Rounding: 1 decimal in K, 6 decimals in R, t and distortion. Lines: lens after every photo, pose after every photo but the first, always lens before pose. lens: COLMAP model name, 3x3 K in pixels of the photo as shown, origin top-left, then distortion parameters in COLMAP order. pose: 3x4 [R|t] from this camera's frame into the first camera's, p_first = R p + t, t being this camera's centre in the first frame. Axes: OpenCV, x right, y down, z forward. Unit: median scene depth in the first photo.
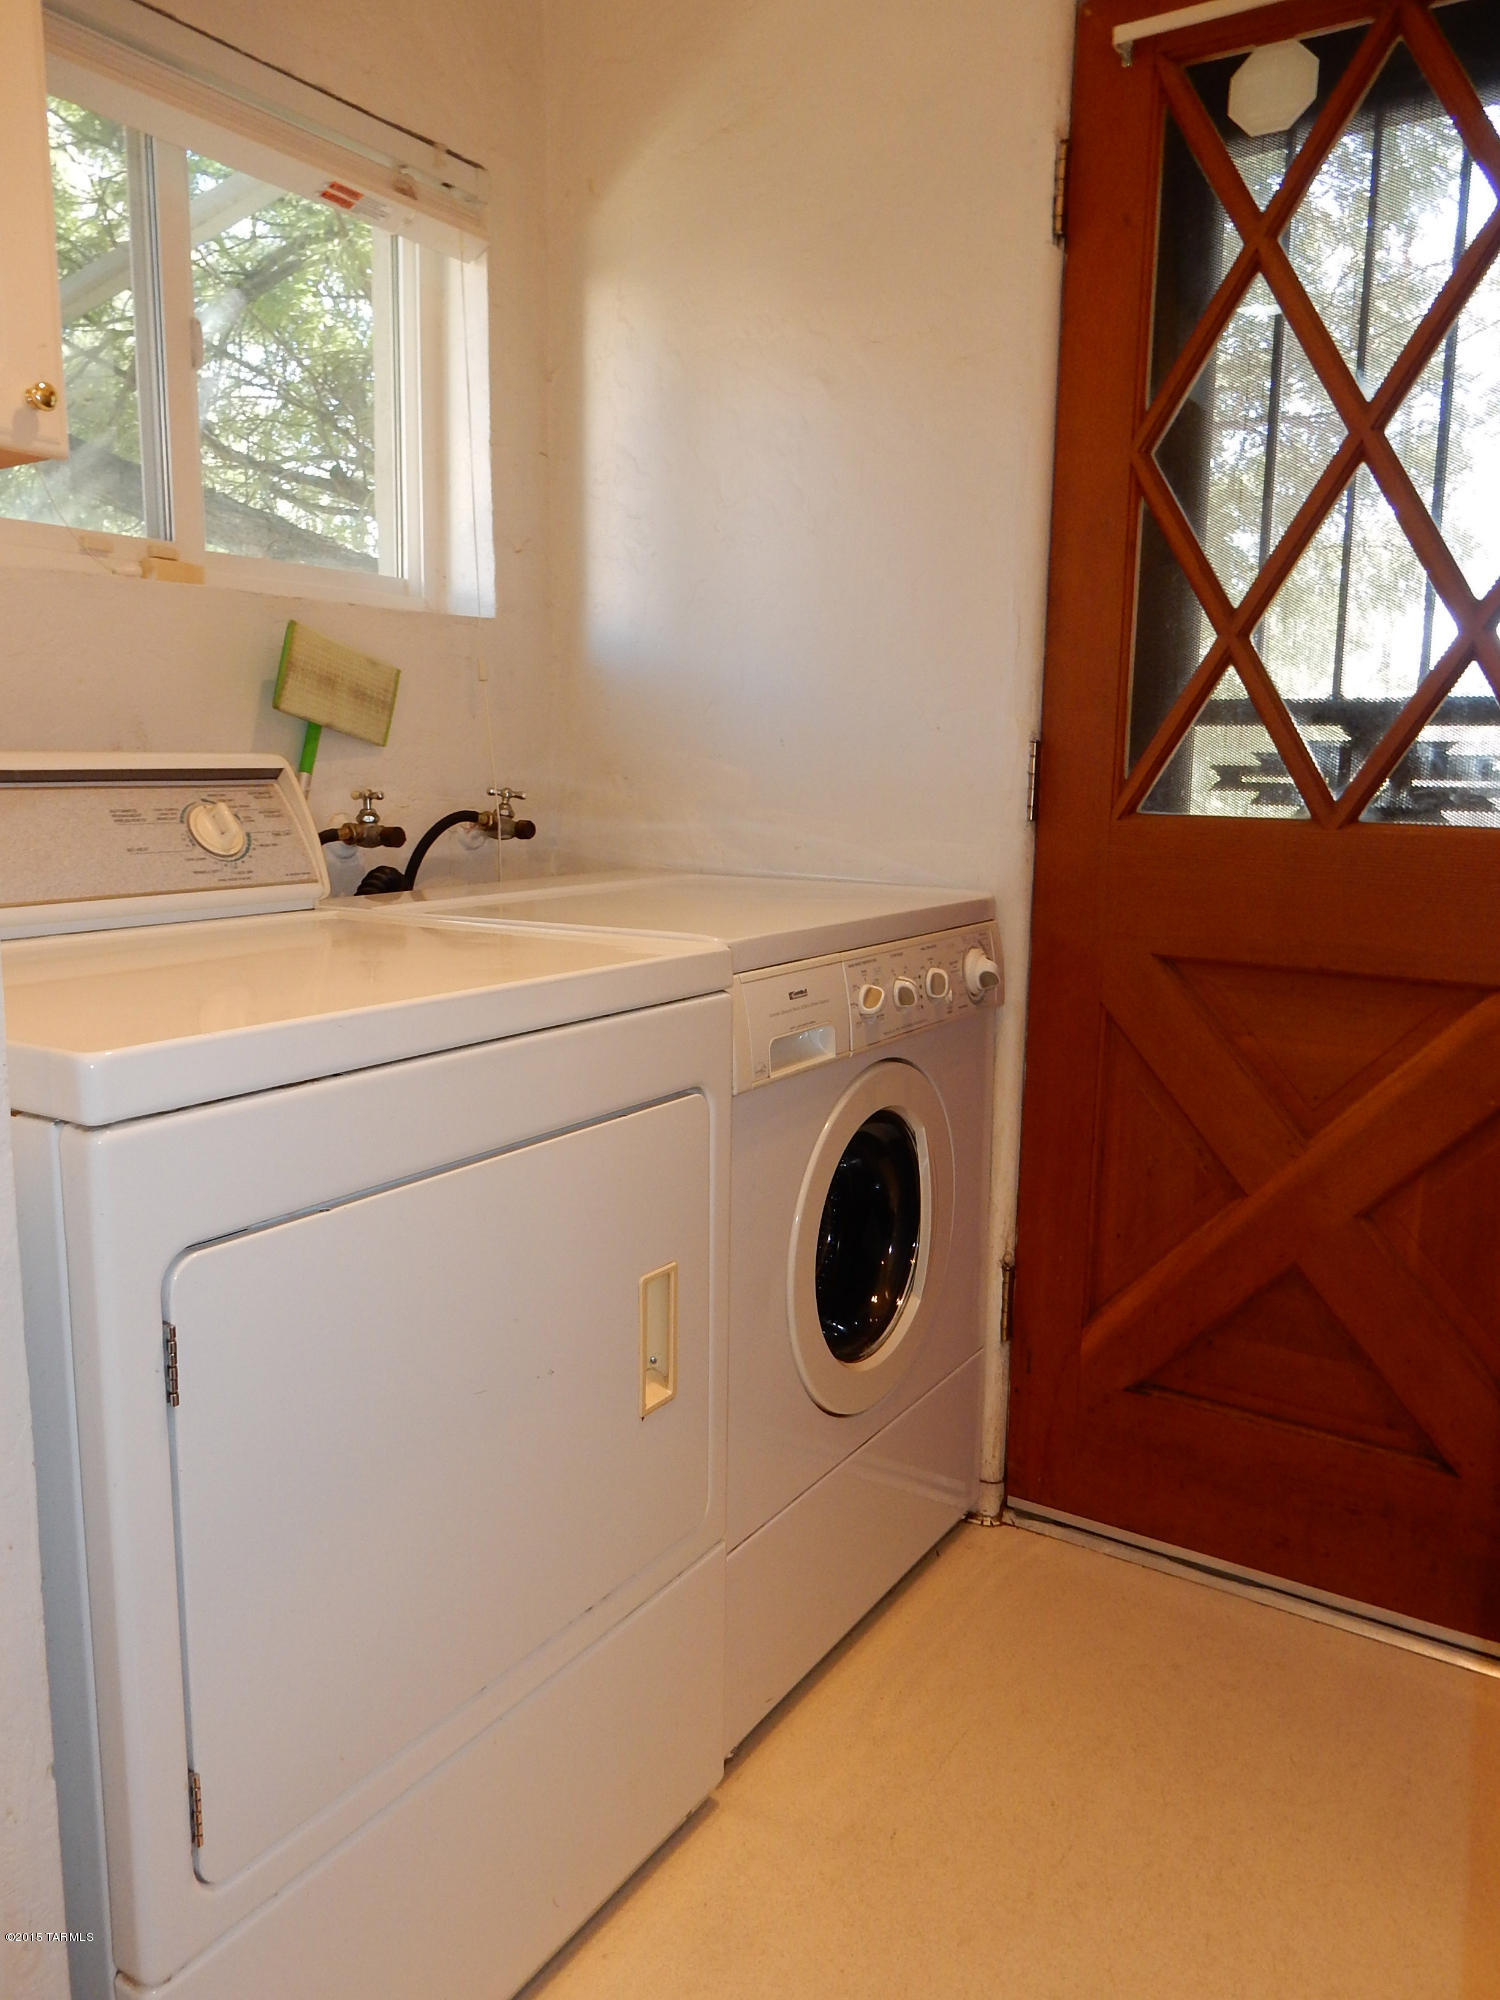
lens RADIAL K [[1465.5, 0, 750.0], [0, 1465.5, 1000.0], [0, 0, 1]] dist [-0.013152, -0.003259]
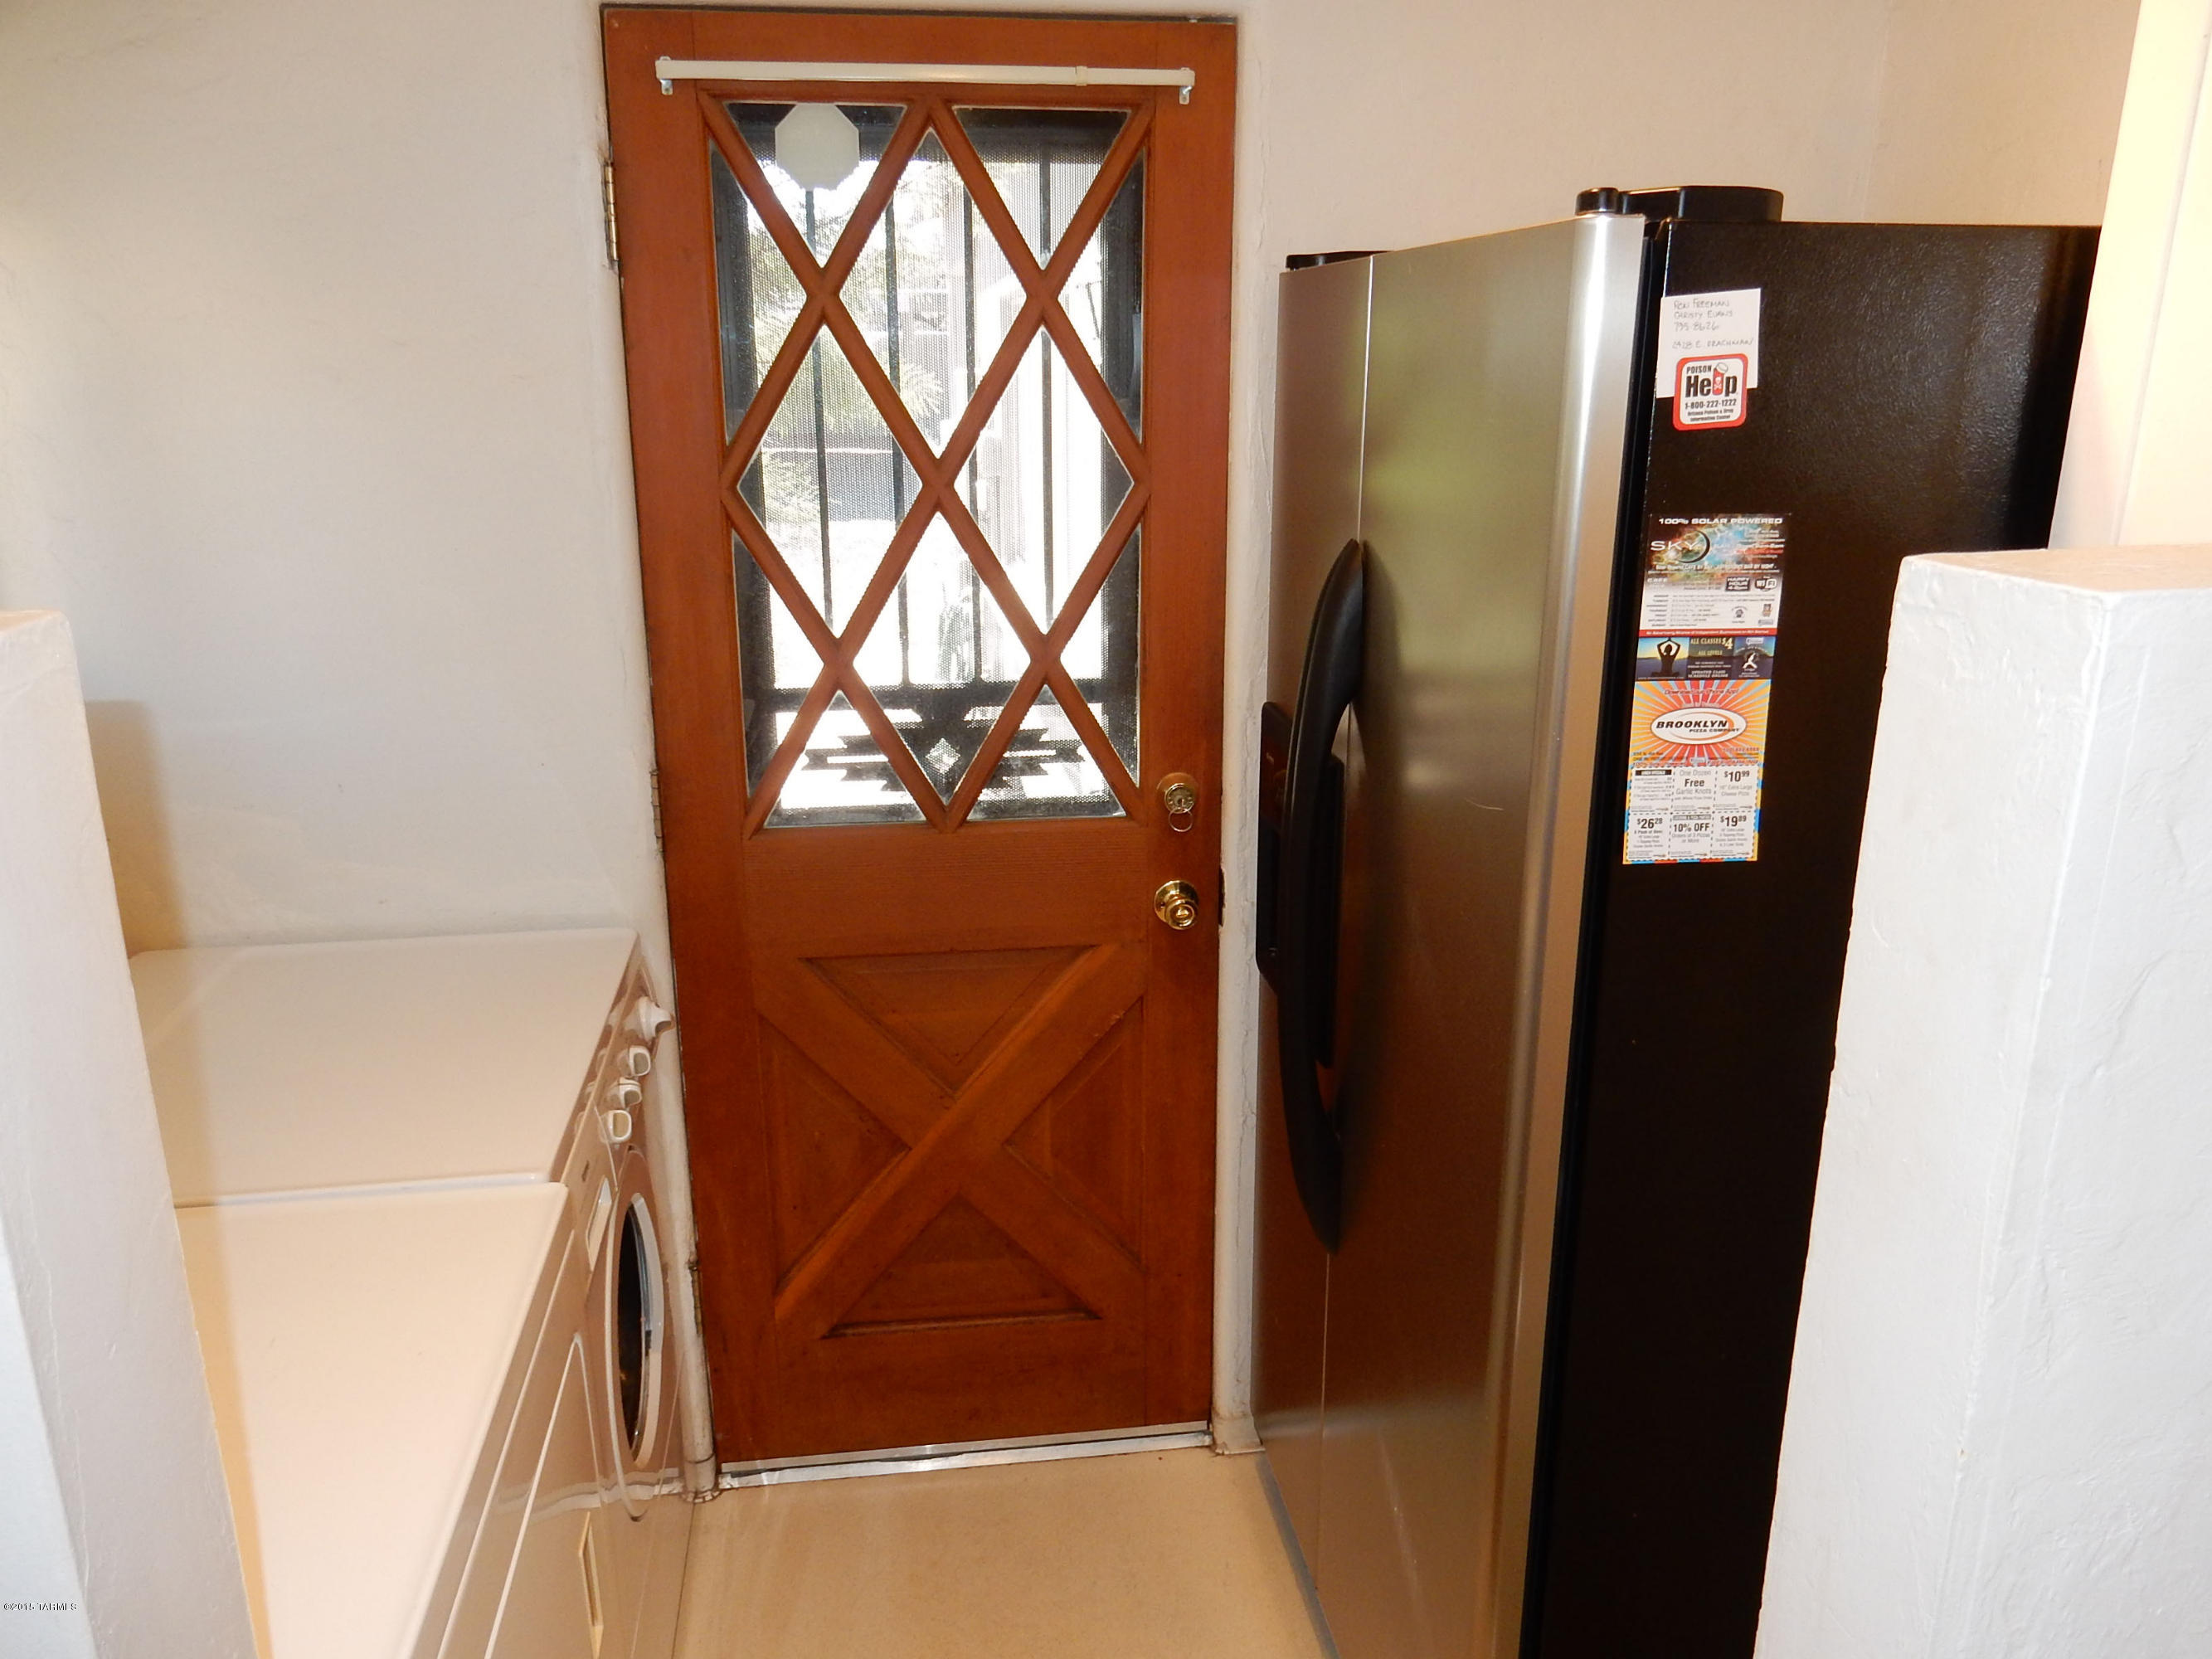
lens RADIAL K [[1621.0, 0, 1106.0], [0, 1621.0, 829.5], [0, 0, 1]] dist [-0.013152, -0.003259]
pose [[0.760306, -0.204839, 0.616422, -0.262713], [0.118370, 0.976778, 0.178587, -0.311195], [-0.638689, -0.062815, 0.766897, -0.028721]]
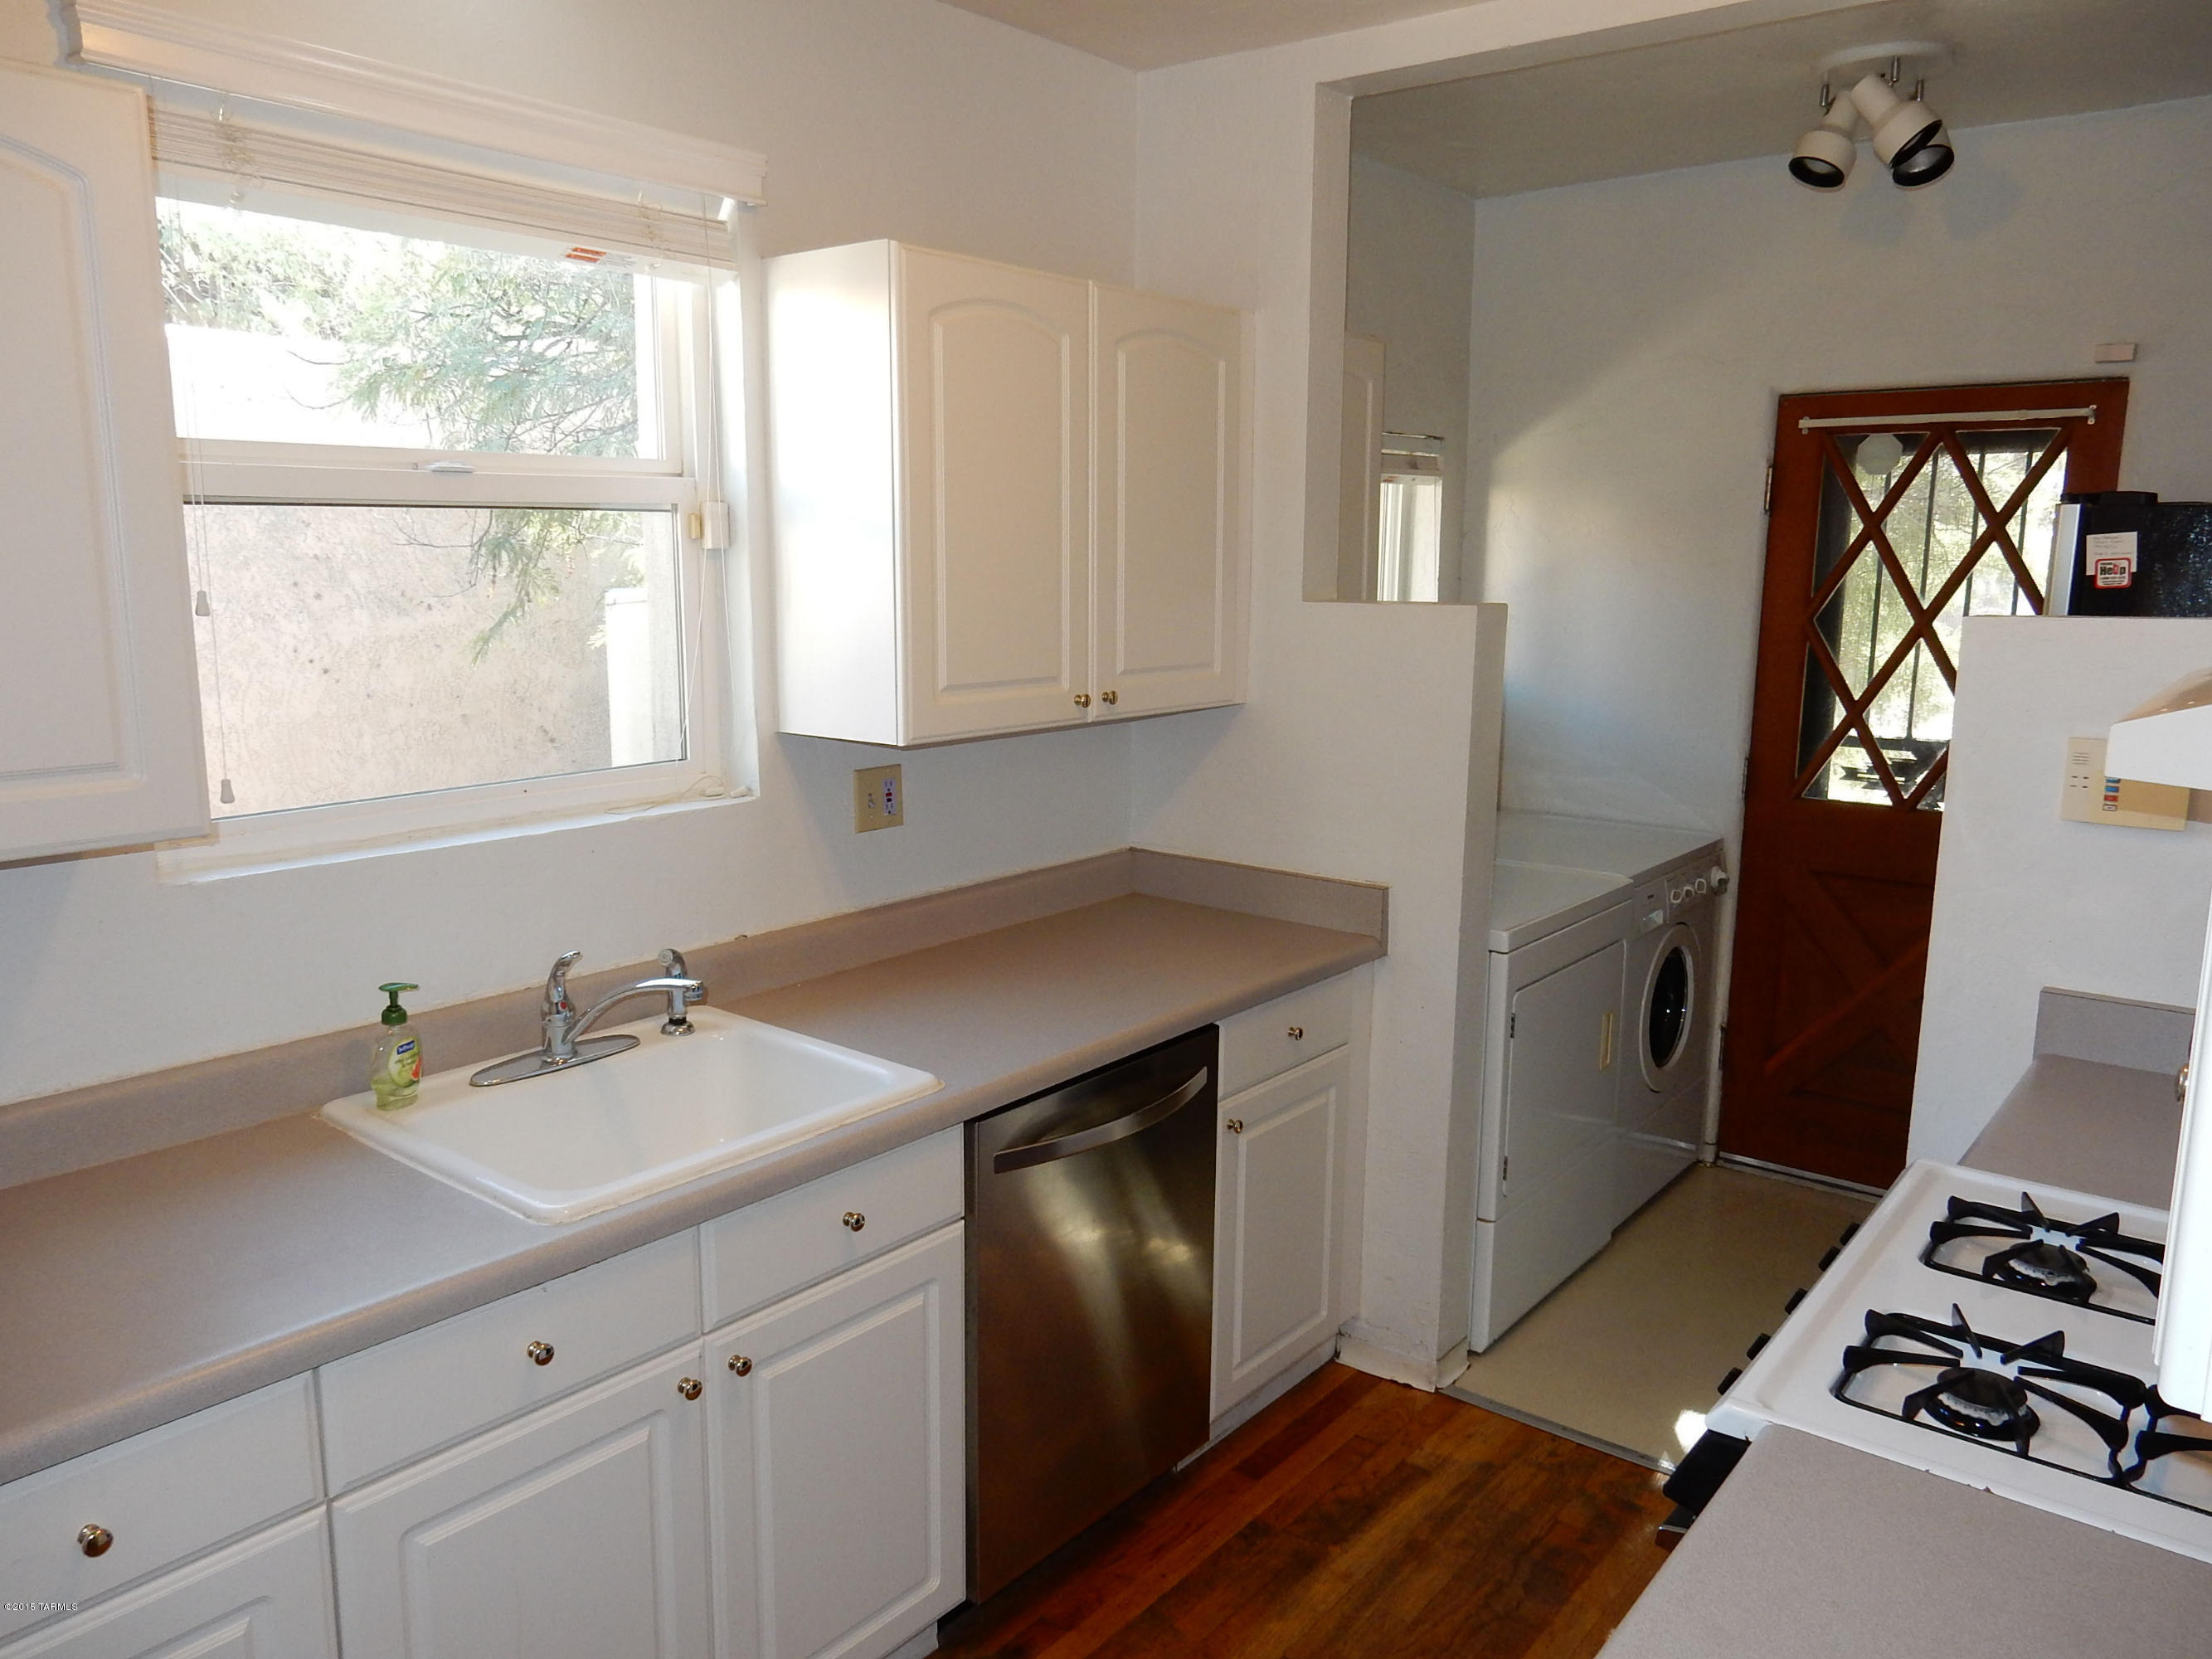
lens RADIAL K [[1629.8, 0, 1106.0], [0, 1629.8, 829.5], [0, 0, 1]] dist [0.001212, 0.001727]
pose [[0.992908, 0.017581, -0.117577, -0.412156], [-0.015823, 0.999749, 0.015866, -0.107751], [0.117827, -0.013893, 0.992937, -1.310459]]
